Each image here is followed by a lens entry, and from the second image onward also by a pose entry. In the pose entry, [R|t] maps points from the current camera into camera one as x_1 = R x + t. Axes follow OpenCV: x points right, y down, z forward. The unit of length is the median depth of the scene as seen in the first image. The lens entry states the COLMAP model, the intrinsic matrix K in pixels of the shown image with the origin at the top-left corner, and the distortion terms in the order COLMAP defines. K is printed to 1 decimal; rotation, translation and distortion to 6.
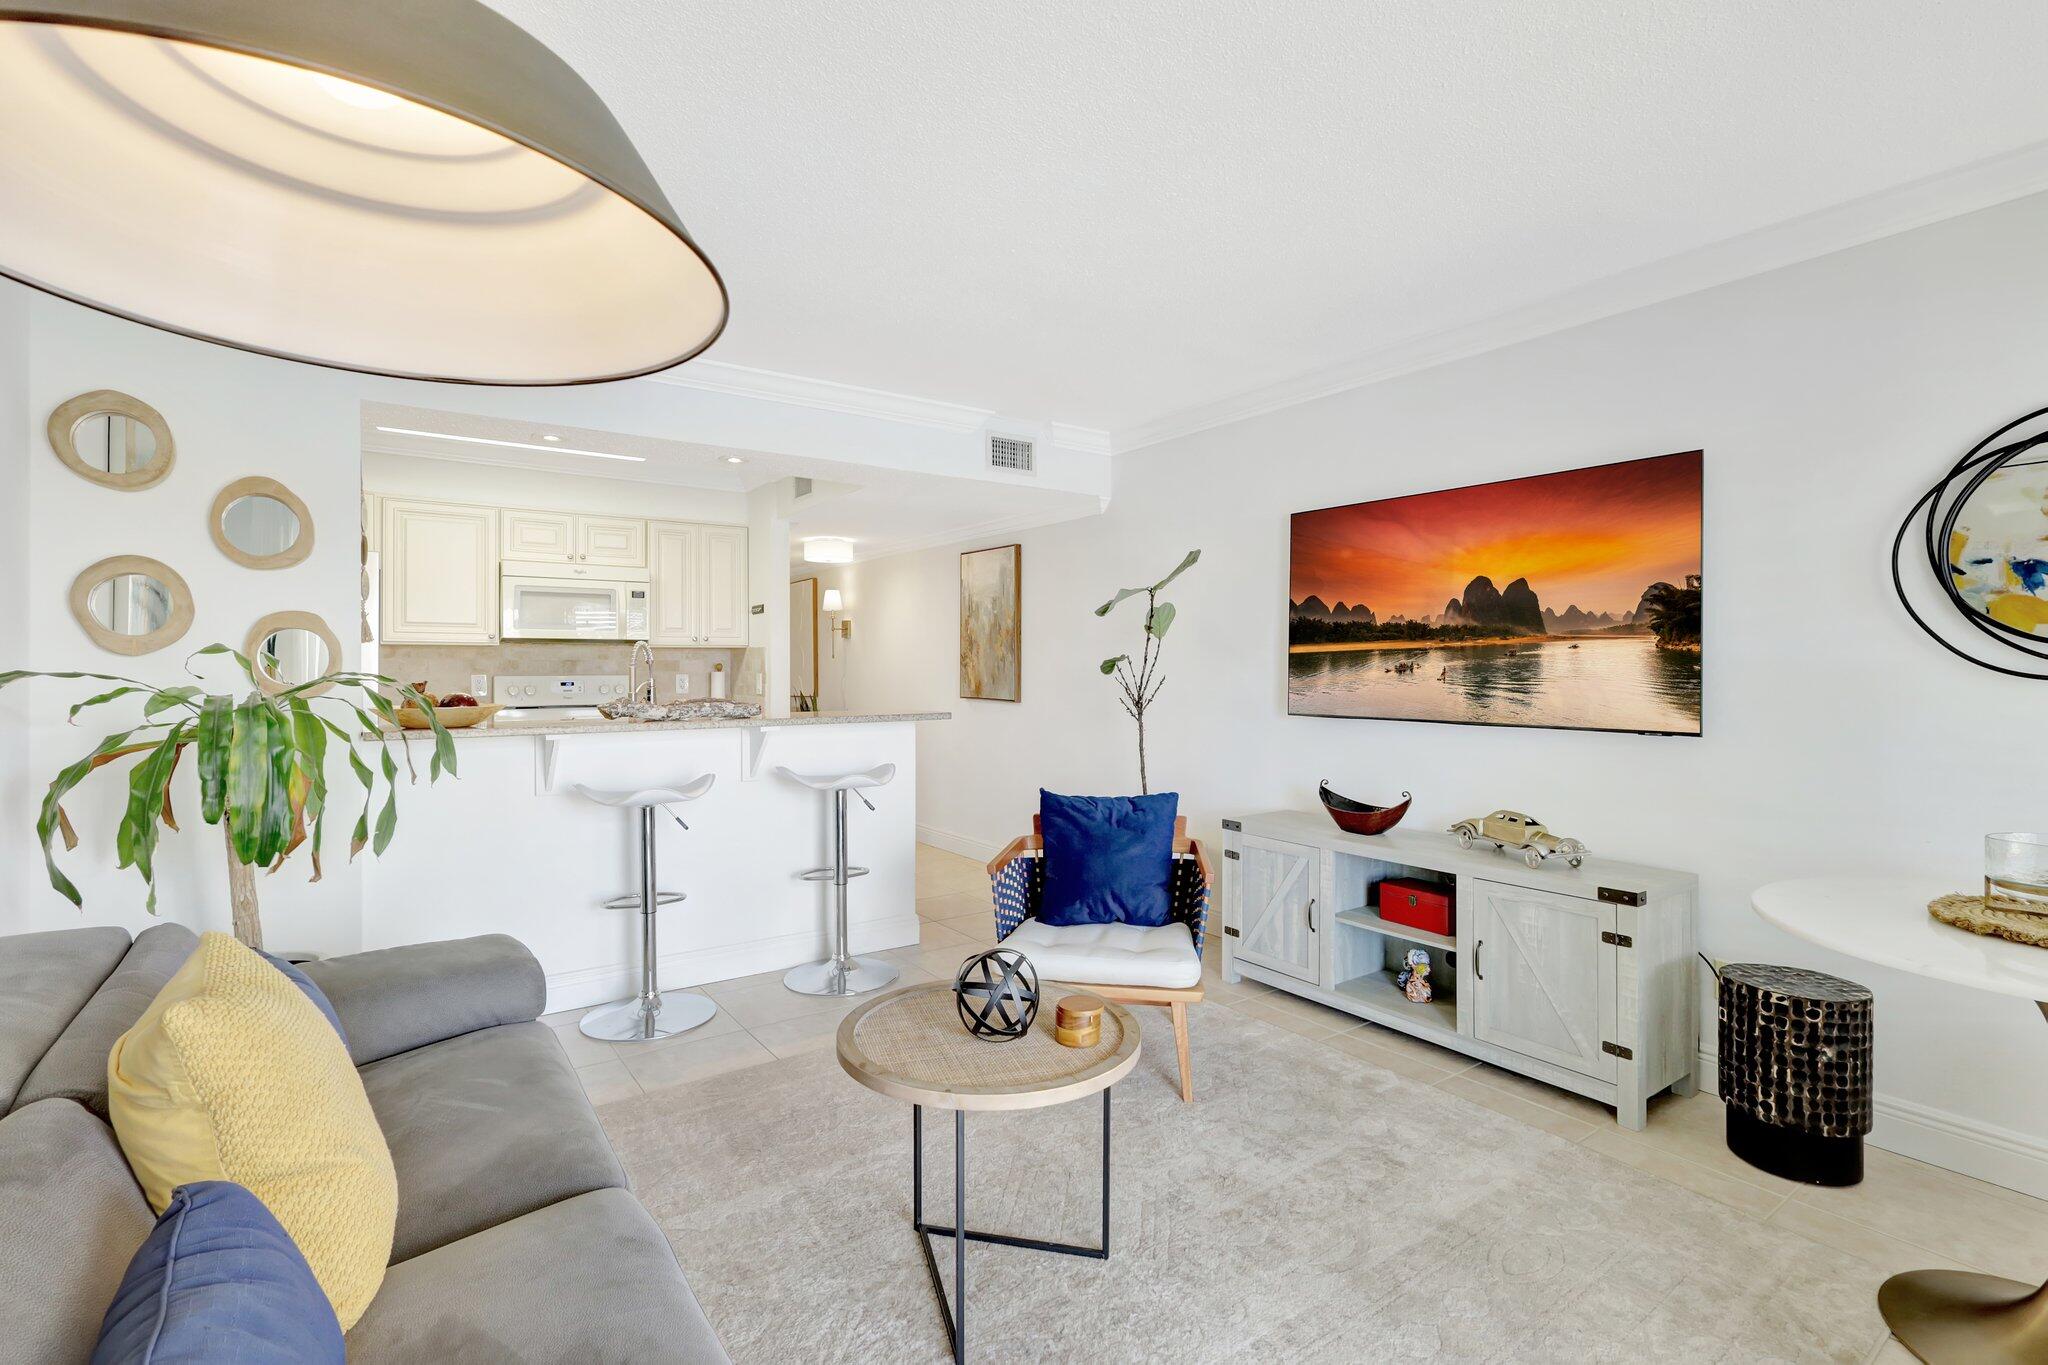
lens RADIAL K [[944.3, 0, 1026.0], [0, 944.3, 670.4], [0, 0, 1]] dist [-0.001389, 0.000281]
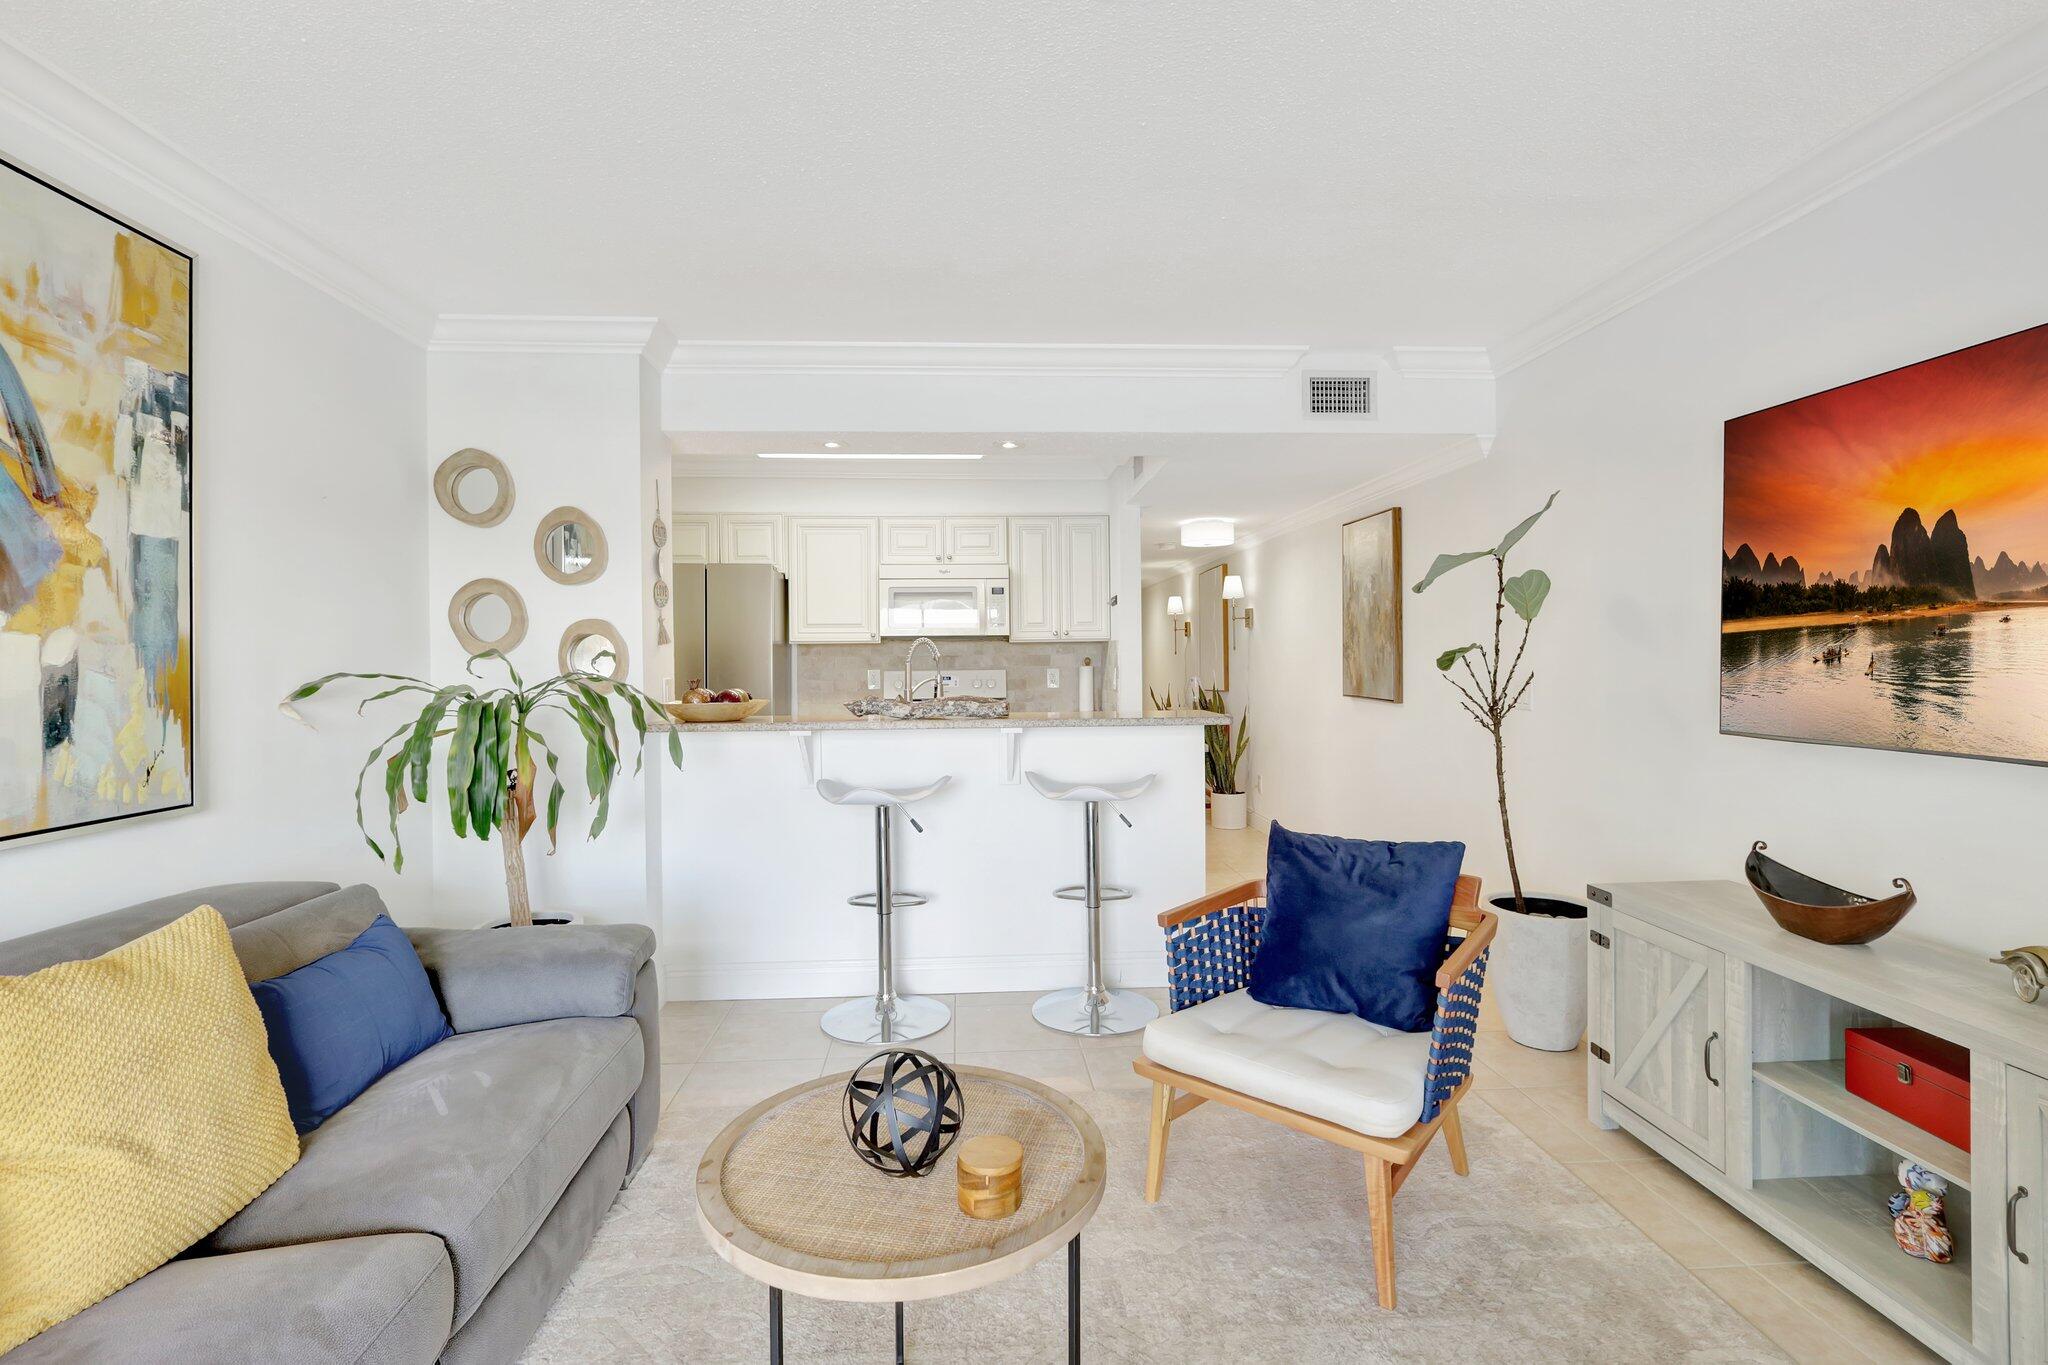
lens RADIAL K [[953.6, 0, 1031.5], [0, 953.6, 665.5], [0, 0, 1]] dist [-0.001064, 0.001513]
pose [[0.852515, -0.003320, -0.522692, 0.216830], [0.006271, 0.999973, 0.003878, -0.004847], [0.522665, -0.006584, 0.852513, 0.198034]]
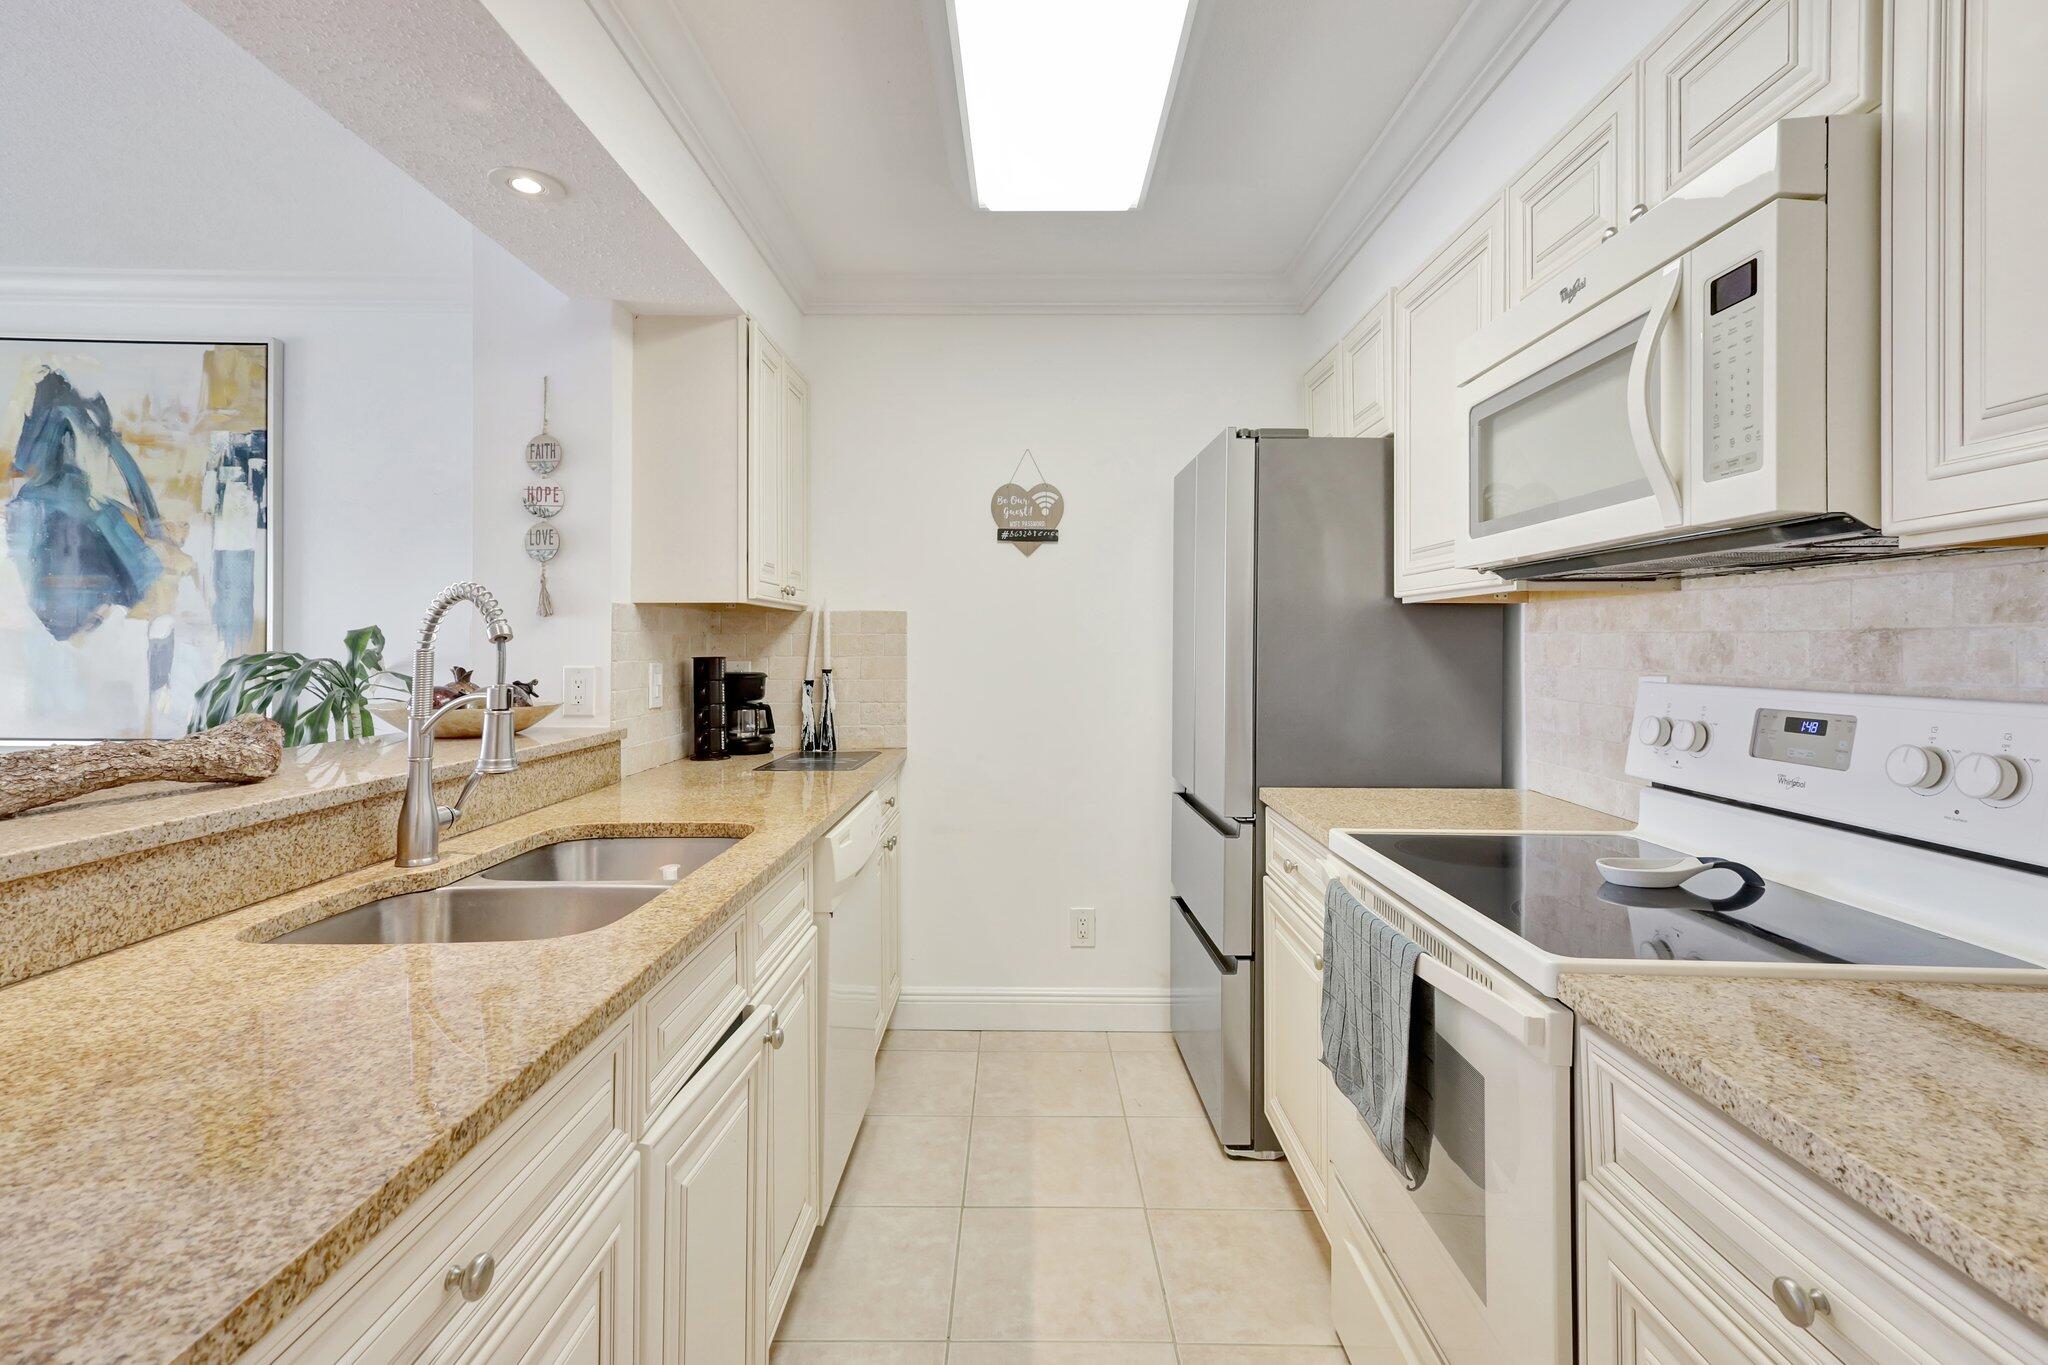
lens RADIAL K [[952.6, 0, 1020.9], [0, 952.6, 638.0], [0, 0, 1]] dist [0.022146, 0.000541]
pose [[-0.585803, -0.009413, -0.810399, -0.226991], [-0.007685, 0.999952, -0.006060, -0.007550], [0.810417, 0.002678, -0.585847, 1.380096]]
